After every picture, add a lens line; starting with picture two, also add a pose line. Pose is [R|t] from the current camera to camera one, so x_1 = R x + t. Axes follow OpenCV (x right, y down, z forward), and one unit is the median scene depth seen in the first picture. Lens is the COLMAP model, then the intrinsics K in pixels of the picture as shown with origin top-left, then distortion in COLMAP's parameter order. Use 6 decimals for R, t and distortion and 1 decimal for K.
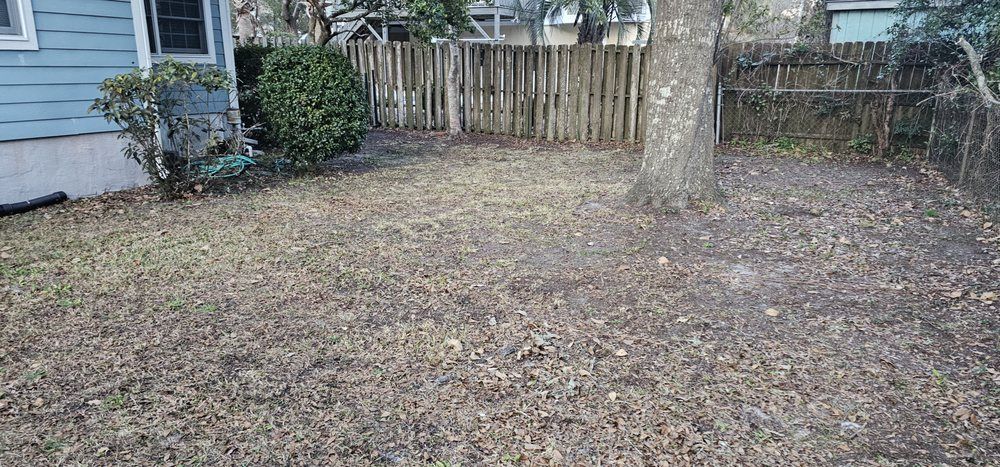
lens RADIAL K [[665.4, 0, 500.0], [0, 665.4, 233.5], [0, 0, 1]] dist [0.080892, -0.075459]
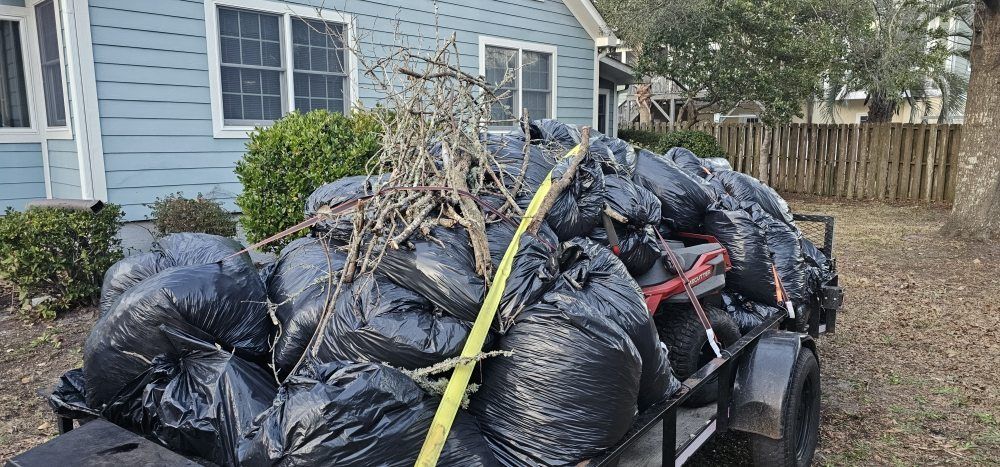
lens RADIAL K [[665.4, 0, 500.0], [0, 665.4, 233.5], [0, 0, 1]] dist [0.080892, -0.075459]
pose [[0.945967, 0.040173, -0.321764, -0.136589], [-0.072247, 0.993465, -0.088365, 0.085511], [0.316111, 0.106837, 0.942687, -0.394196]]
